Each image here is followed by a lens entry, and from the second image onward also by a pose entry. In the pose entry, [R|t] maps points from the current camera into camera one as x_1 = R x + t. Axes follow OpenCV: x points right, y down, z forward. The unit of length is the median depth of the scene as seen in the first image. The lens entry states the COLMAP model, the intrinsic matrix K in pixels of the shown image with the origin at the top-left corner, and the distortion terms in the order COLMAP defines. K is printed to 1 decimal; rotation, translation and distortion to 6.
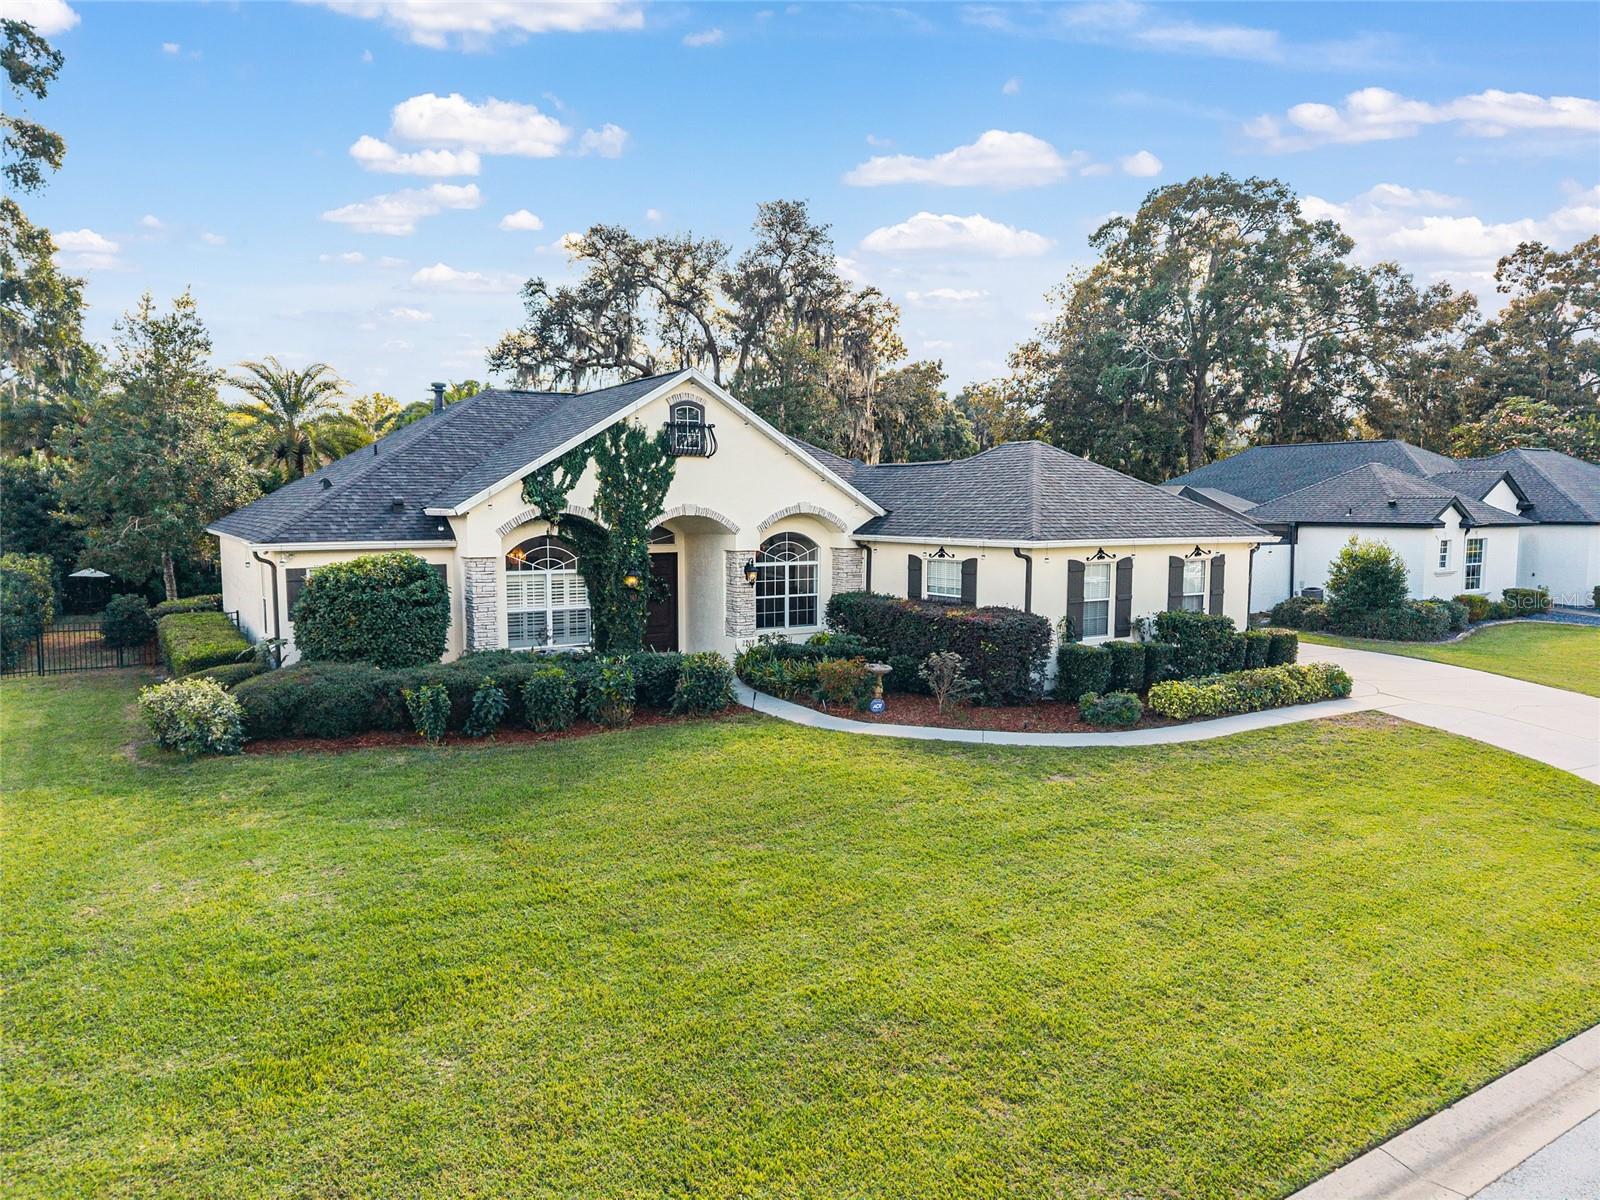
lens RADIAL K [[1059.2, 0, 800.0], [0, 1059.2, 600.0], [0, 0, 1]] dist [0.079160, -0.097134]
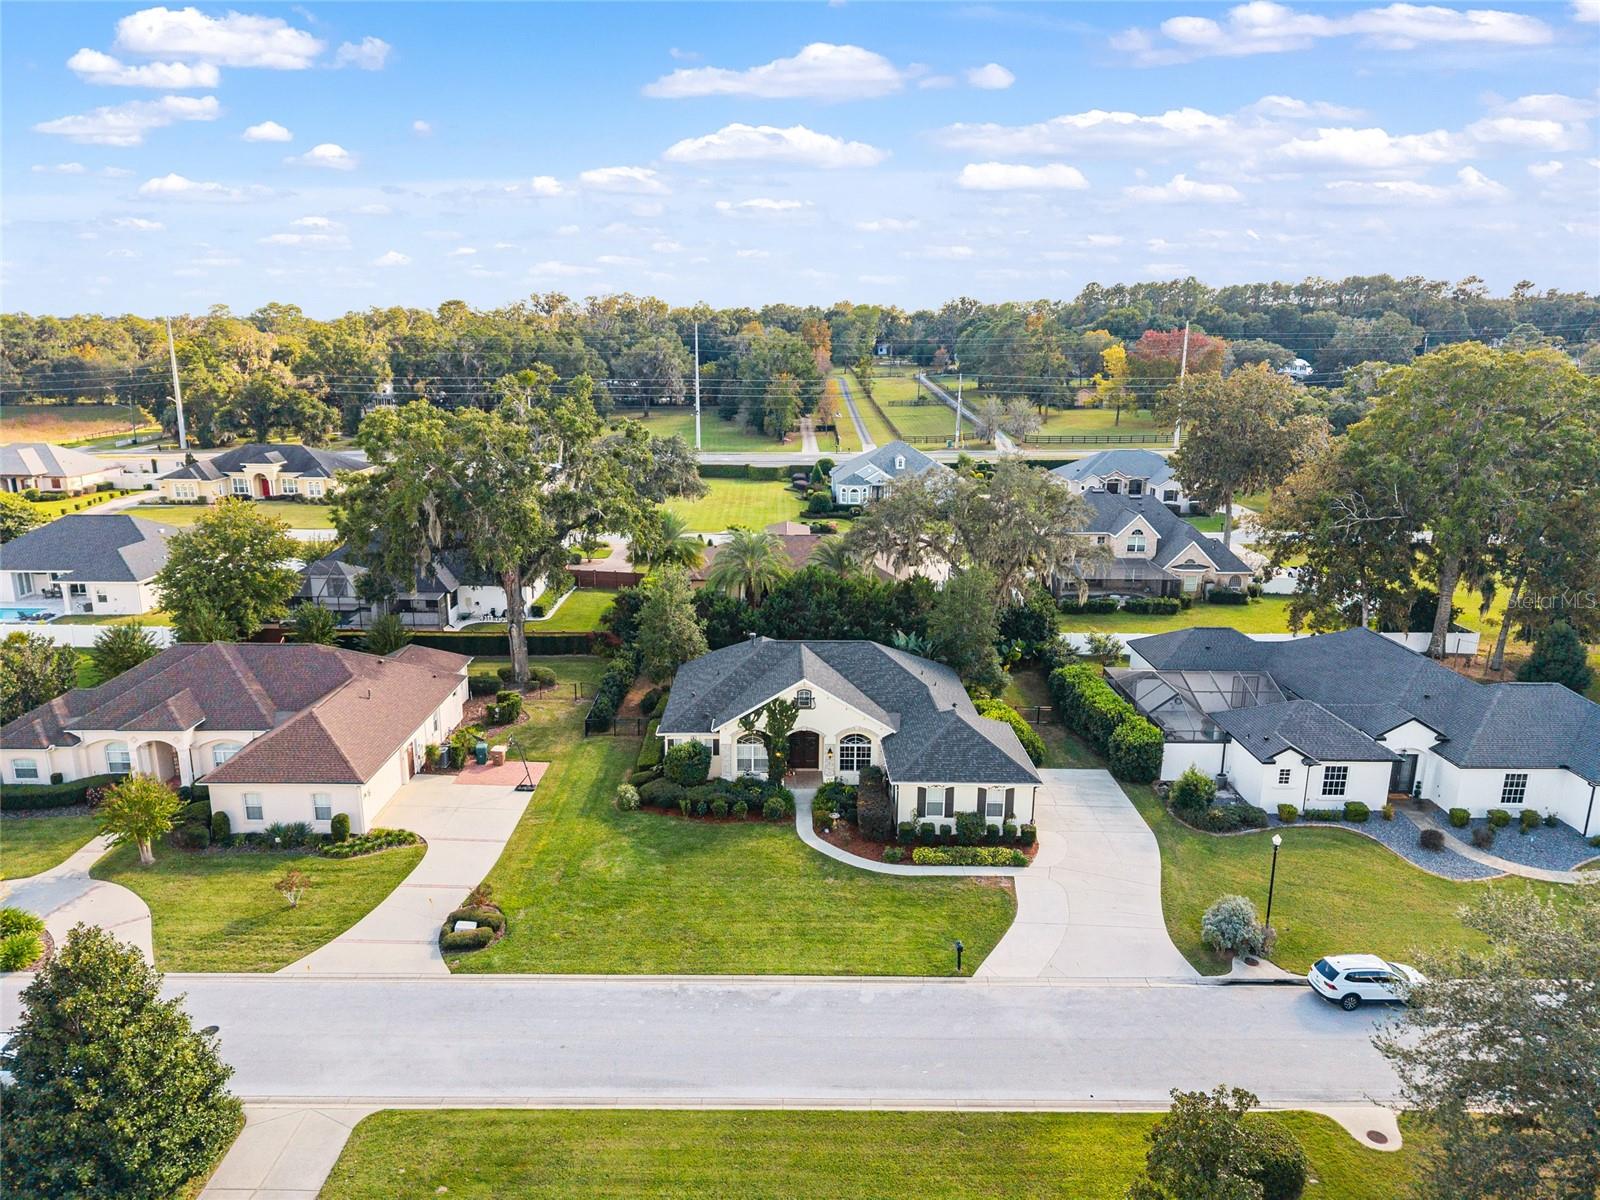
lens RADIAL K [[1059.2, 0, 800.0], [0, 1059.2, 600.0], [0, 0, 1]] dist [0.079160, -0.097134]
pose [[0.851602, 0.137659, -0.505790, 1.189470], [-0.061187, 0.984410, 0.164903, -0.846713], [0.520606, -0.109484, 0.846749, -1.198290]]
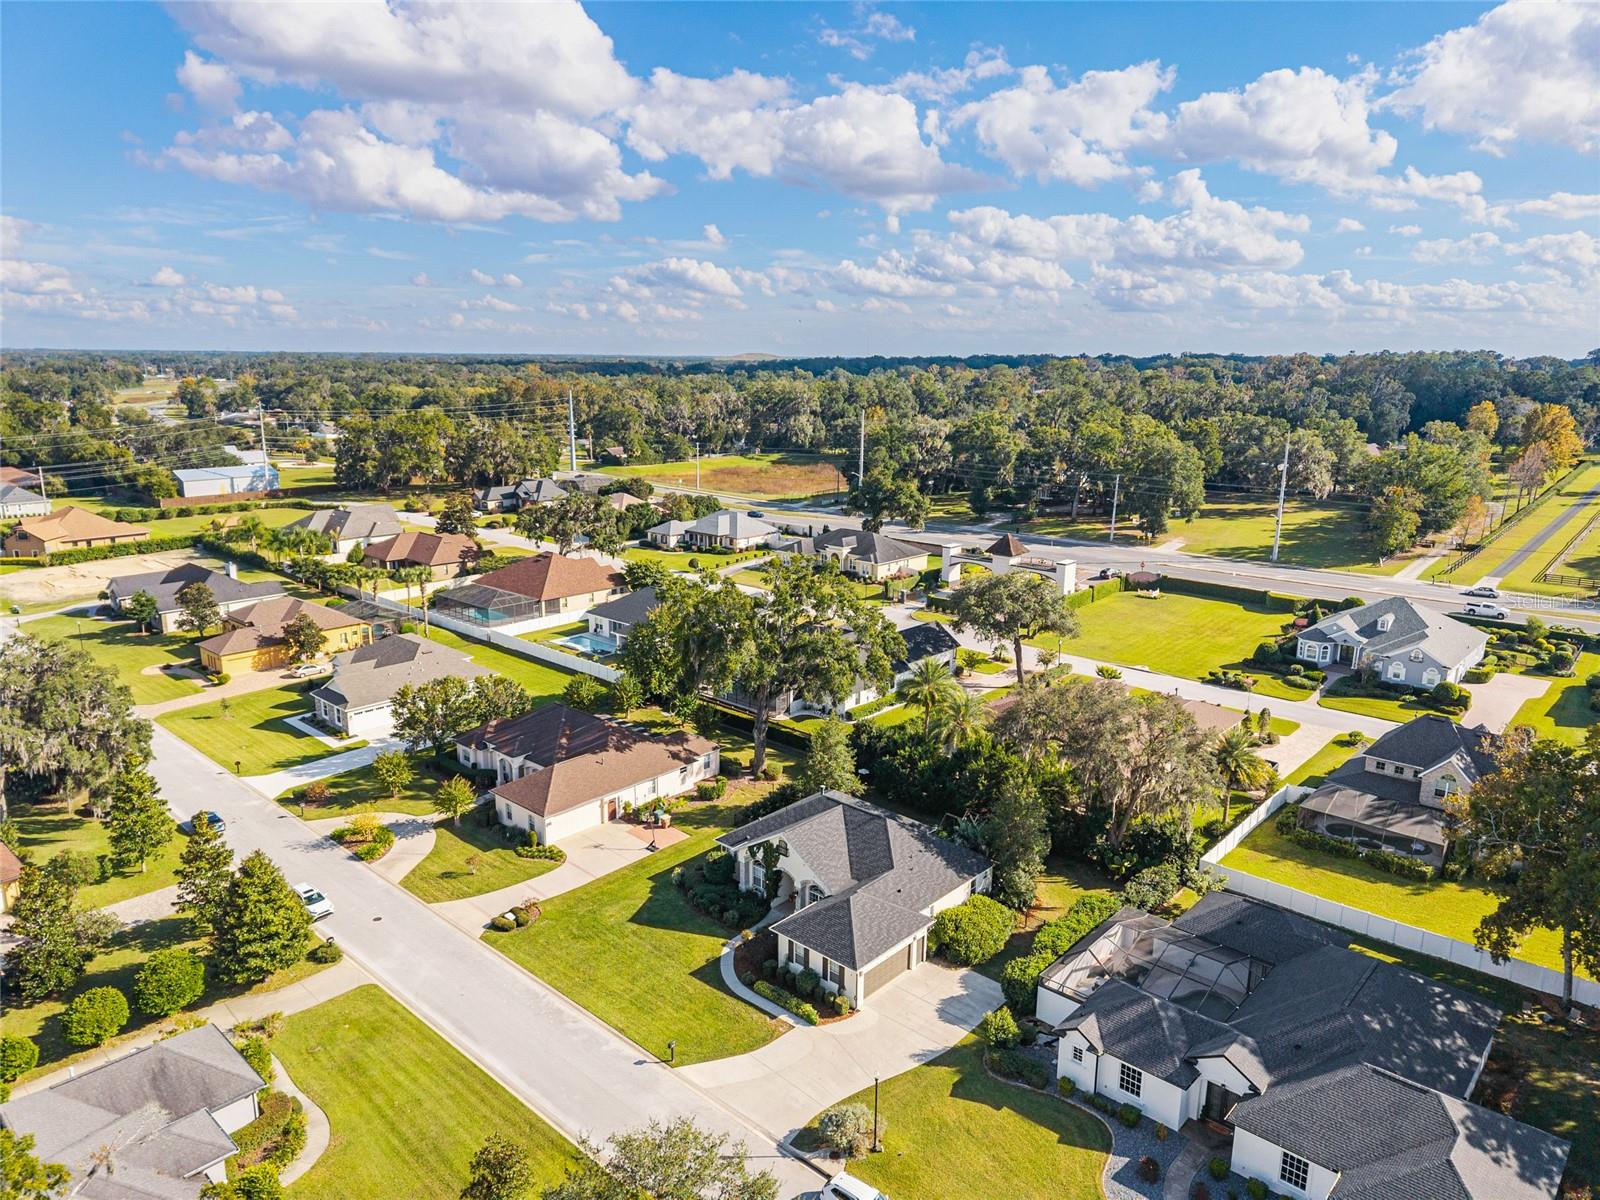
lens RADIAL K [[1059.2, 0, 800.0], [0, 1059.2, 600.0], [0, 0, 1]] dist [0.079160, -0.097134]
pose [[0.270454, 0.228053, -0.935332, 3.107329], [-0.097907, 0.973017, 0.208931, -1.752628], [0.957741, 0.035070, 0.285485, 0.017284]]
